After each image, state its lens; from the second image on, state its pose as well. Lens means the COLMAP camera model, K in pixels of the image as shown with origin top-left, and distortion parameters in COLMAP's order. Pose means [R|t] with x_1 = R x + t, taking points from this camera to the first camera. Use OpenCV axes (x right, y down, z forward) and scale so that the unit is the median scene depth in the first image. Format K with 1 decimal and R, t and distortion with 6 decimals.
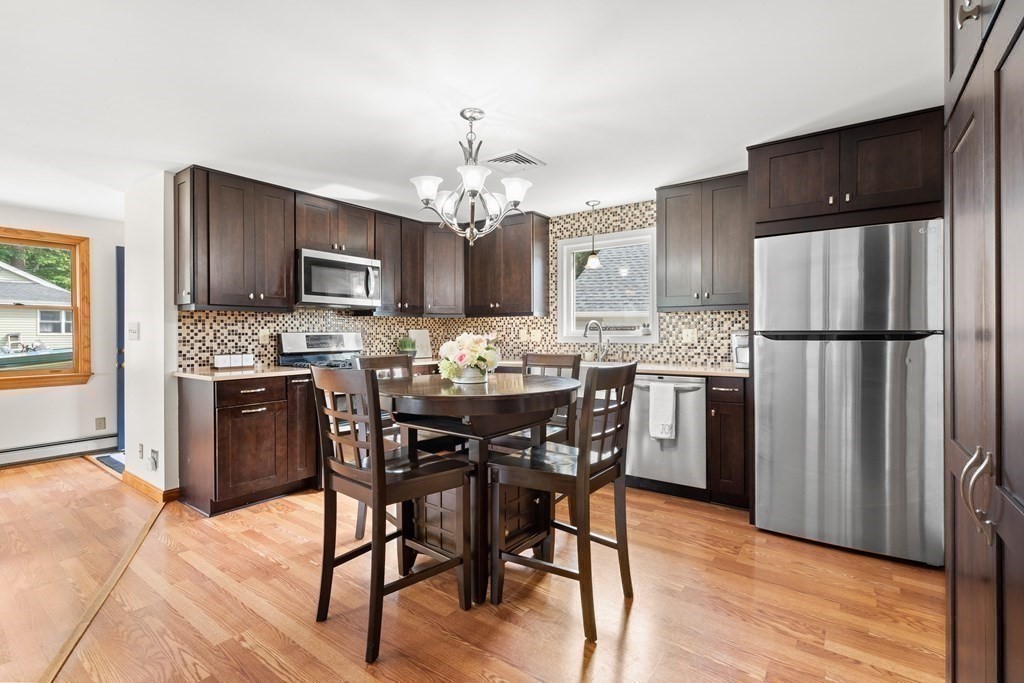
lens RADIAL K [[467.8, 0, 505.8], [0, 467.8, 336.6], [0, 0, 1]] dist [-0.000499, 0.001089]
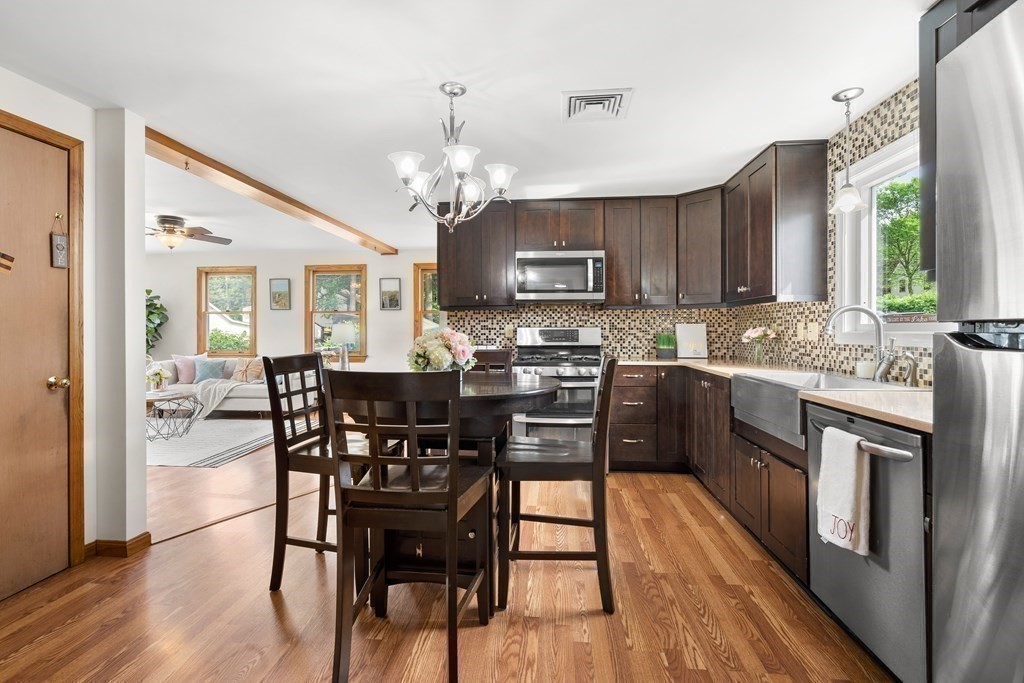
lens RADIAL K [[467.8, 0, 508.9], [0, 467.8, 335.2], [0, 0, 1]] dist [-0.000499, 0.001089]
pose [[0.518988, 0.014567, -0.854658, 0.466169], [-0.003822, 0.999884, 0.014721, -0.006300], [0.854773, -0.004374, 0.518983, 0.371515]]
